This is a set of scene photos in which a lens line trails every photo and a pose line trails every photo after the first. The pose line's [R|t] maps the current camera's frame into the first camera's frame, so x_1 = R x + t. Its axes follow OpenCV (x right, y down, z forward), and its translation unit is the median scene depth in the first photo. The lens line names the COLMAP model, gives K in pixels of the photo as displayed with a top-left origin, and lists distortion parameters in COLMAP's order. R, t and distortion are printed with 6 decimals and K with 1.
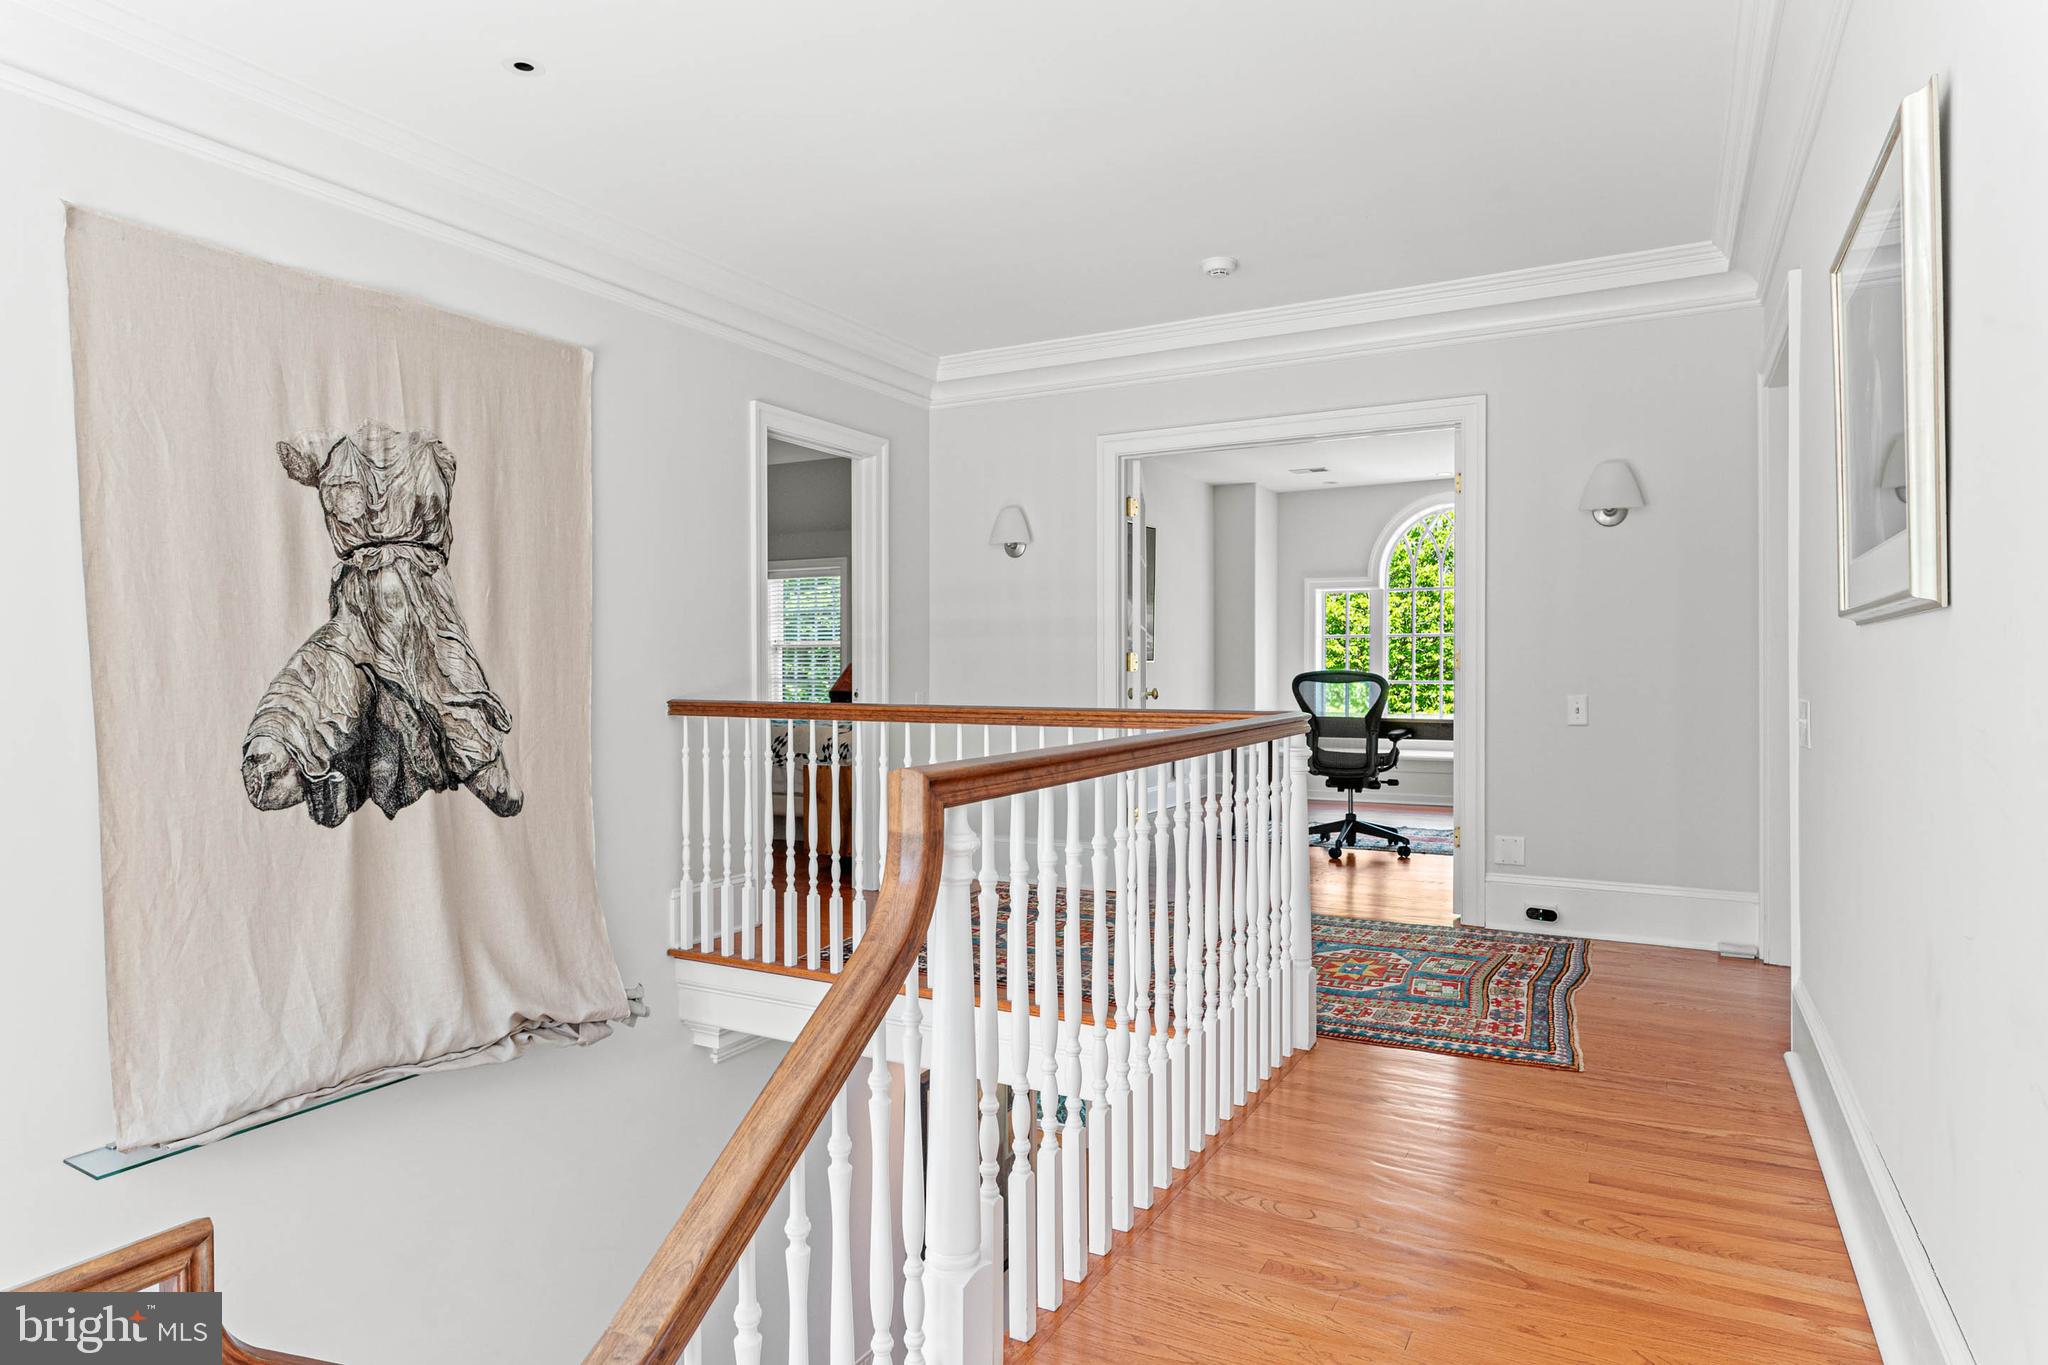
lens RADIAL K [[1181.6, 0, 1019.2], [0, 1181.6, 670.5], [0, 0, 1]] dist [-0.003762, 0.000515]
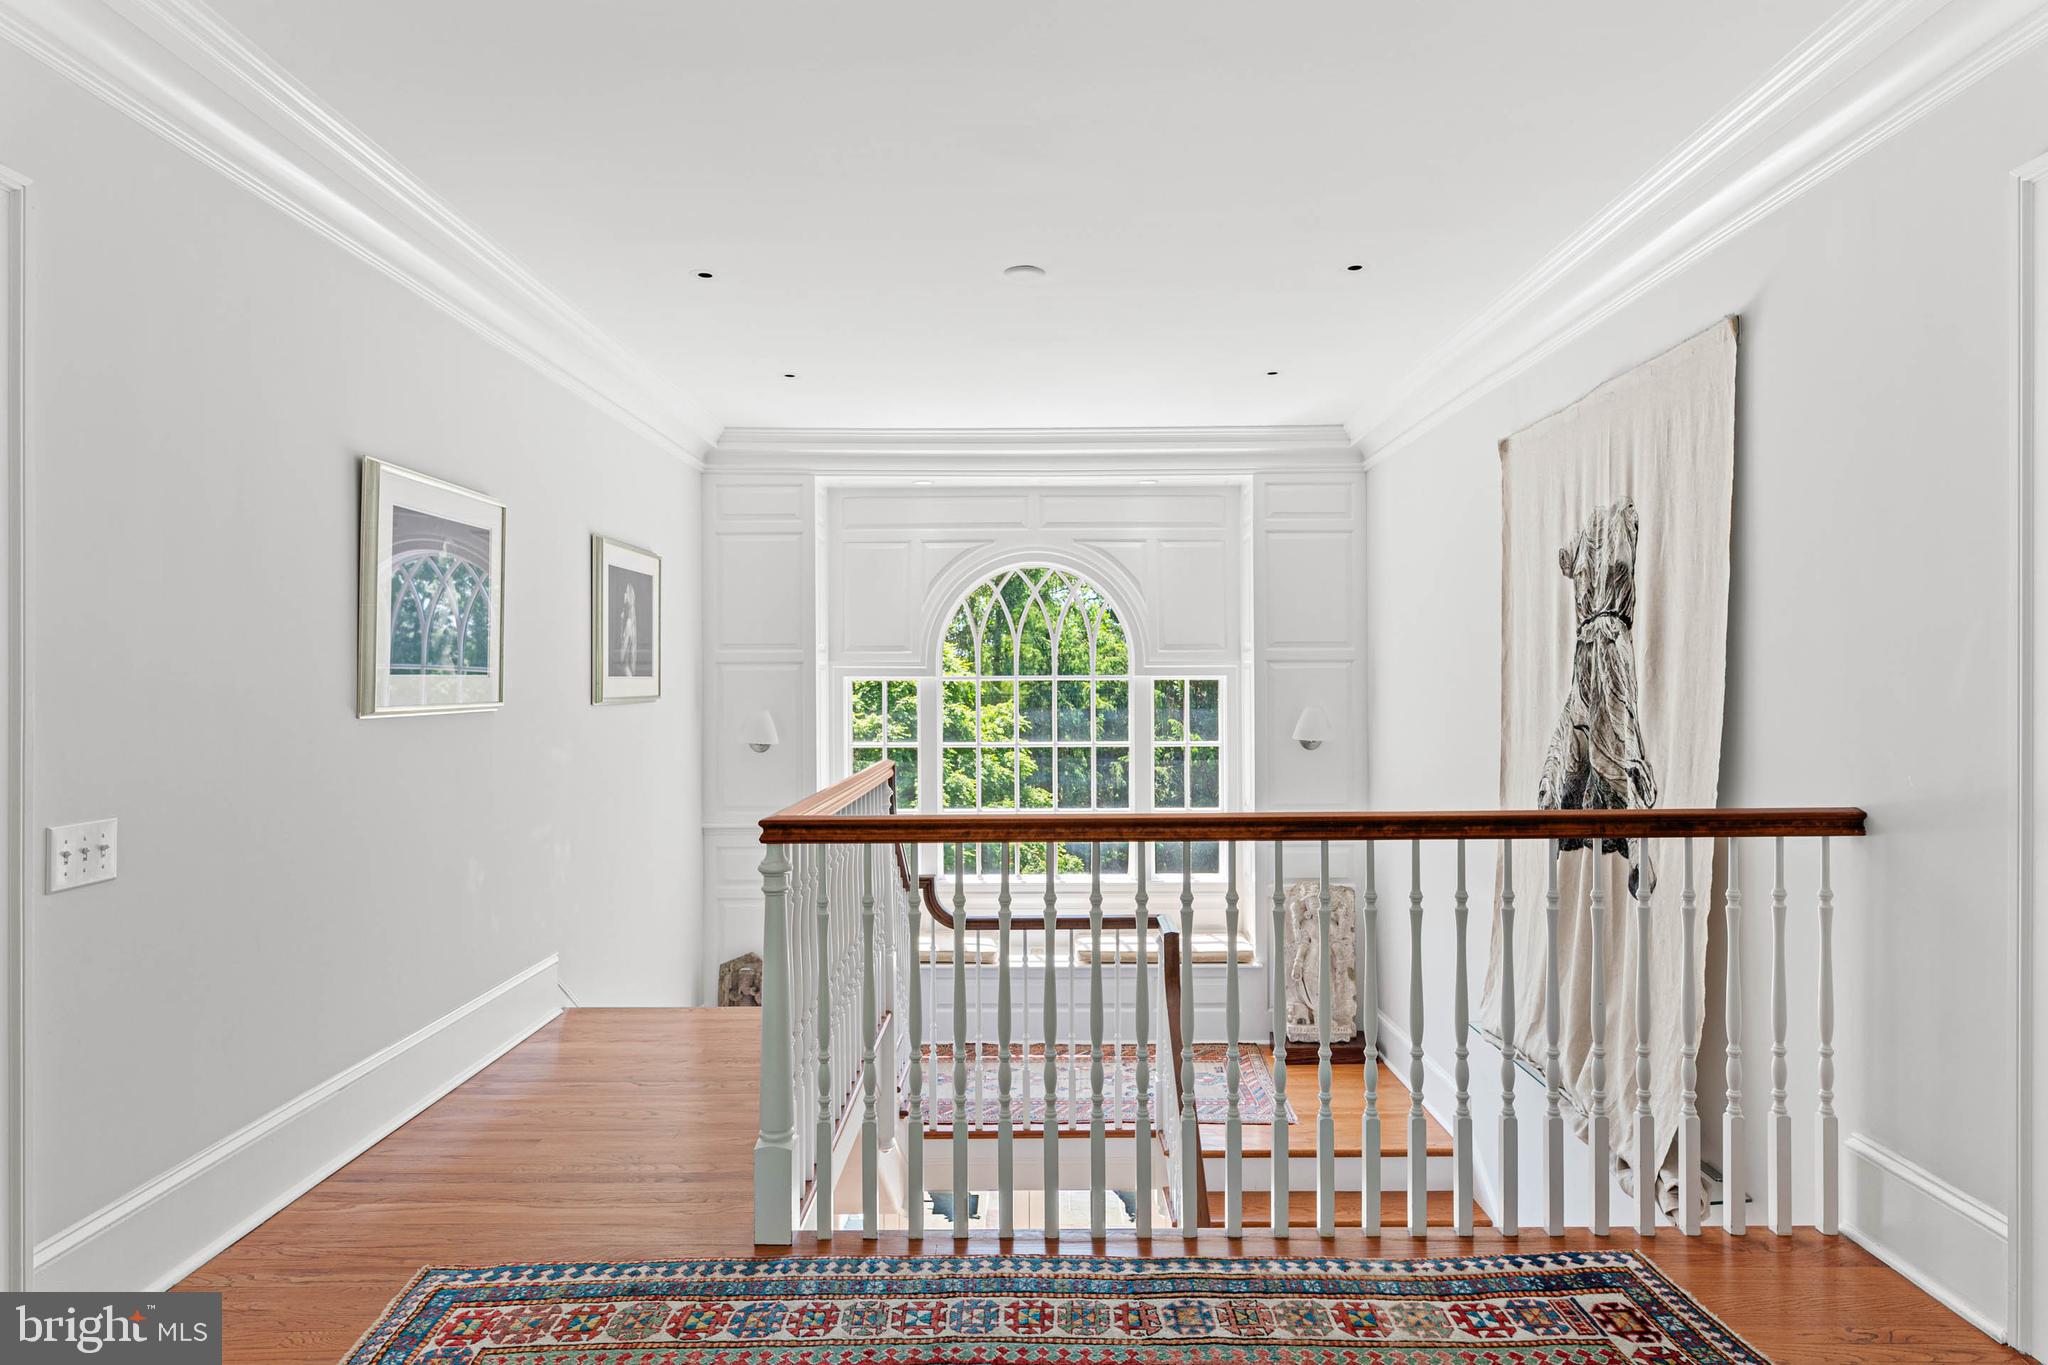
lens RADIAL K [[1181.6, 0, 1021.6], [0, 1181.6, 678.9], [0, 0, 1]] dist [-0.003762, 0.000515]
pose [[-0.881891, 0.006838, -0.471403, 0.420344], [0.006550, 0.999976, 0.002253, -0.053118], [0.471407, -0.001101, -0.881915, 1.619650]]
